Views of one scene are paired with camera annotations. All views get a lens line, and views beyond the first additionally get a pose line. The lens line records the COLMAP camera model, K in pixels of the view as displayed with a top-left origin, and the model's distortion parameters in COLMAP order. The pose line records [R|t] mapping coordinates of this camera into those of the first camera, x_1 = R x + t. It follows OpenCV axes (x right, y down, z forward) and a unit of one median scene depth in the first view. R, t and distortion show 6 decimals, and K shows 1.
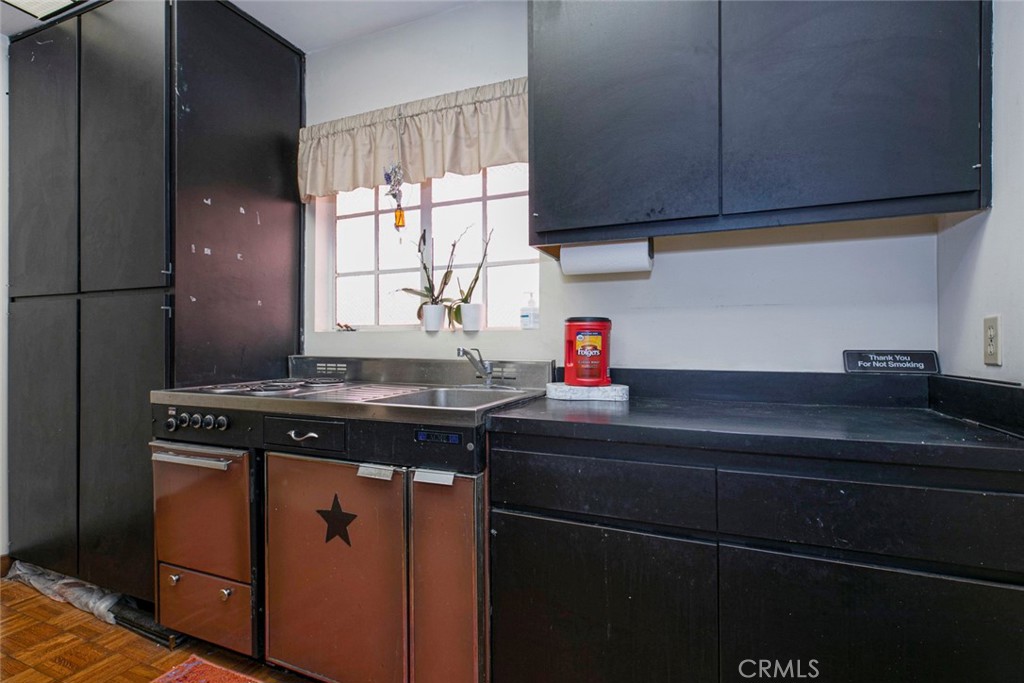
lens RADIAL K [[471.8, 0, 530.2], [0, 471.8, 344.4], [0, 0, 1]] dist [-0.003538, -0.000868]
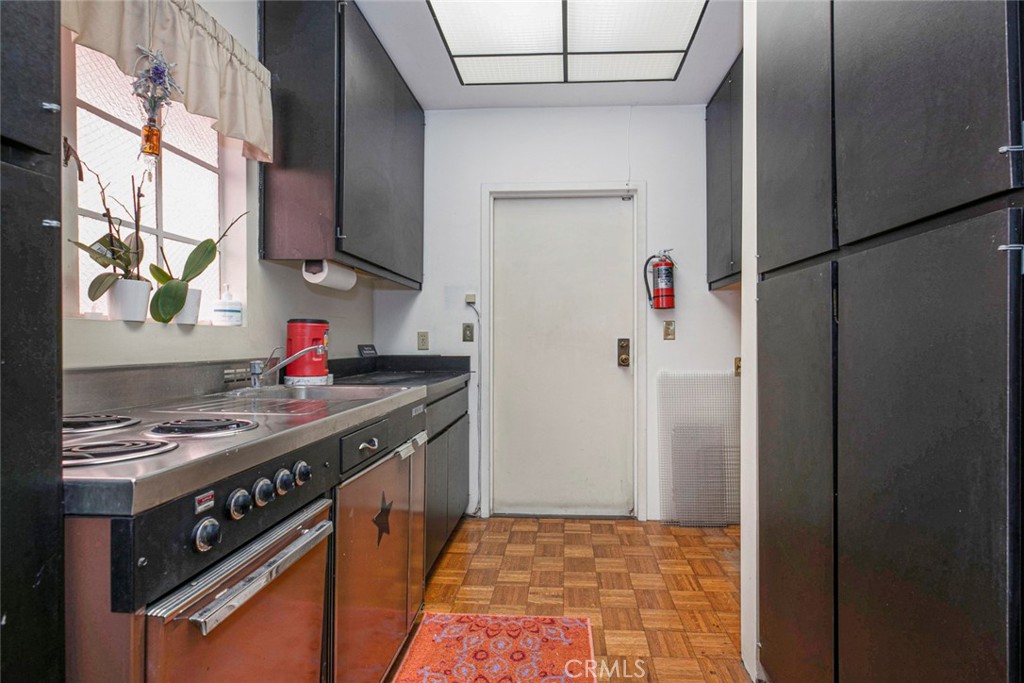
lens RADIAL K [[499.9, 0, 537.2], [0, 499.9, 341.8], [0, 0, 1]] dist [0.005429, -0.000104]
pose [[-0.317003, -0.000916, 0.948424, -1.064114], [-0.000894, 0.999999, 0.000667, -0.001797], [-0.948424, -0.000636, -0.317003, 0.716331]]
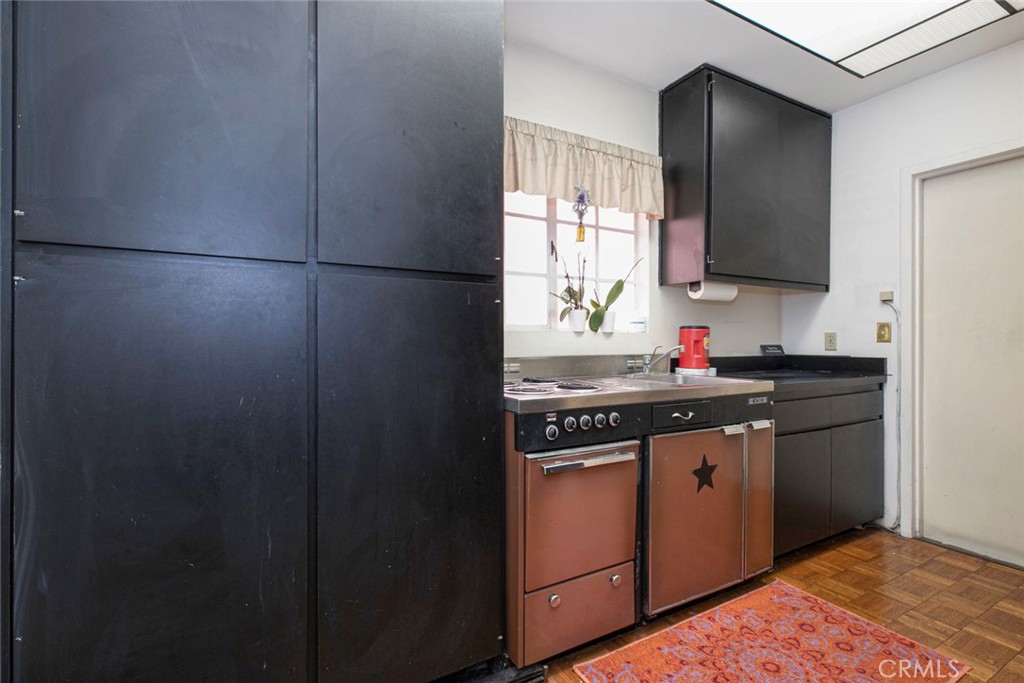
lens RADIAL K [[468.4, 0, 509.2], [0, 468.4, 340.1], [0, 0, 1]] dist [-0.001573, -0.000203]
pose [[0.634194, -0.000061, 0.773174, -1.264286], [0.000744, 1.000000, -0.000531, -0.007609], [-0.773174, 0.000912, 0.634194, 0.403455]]
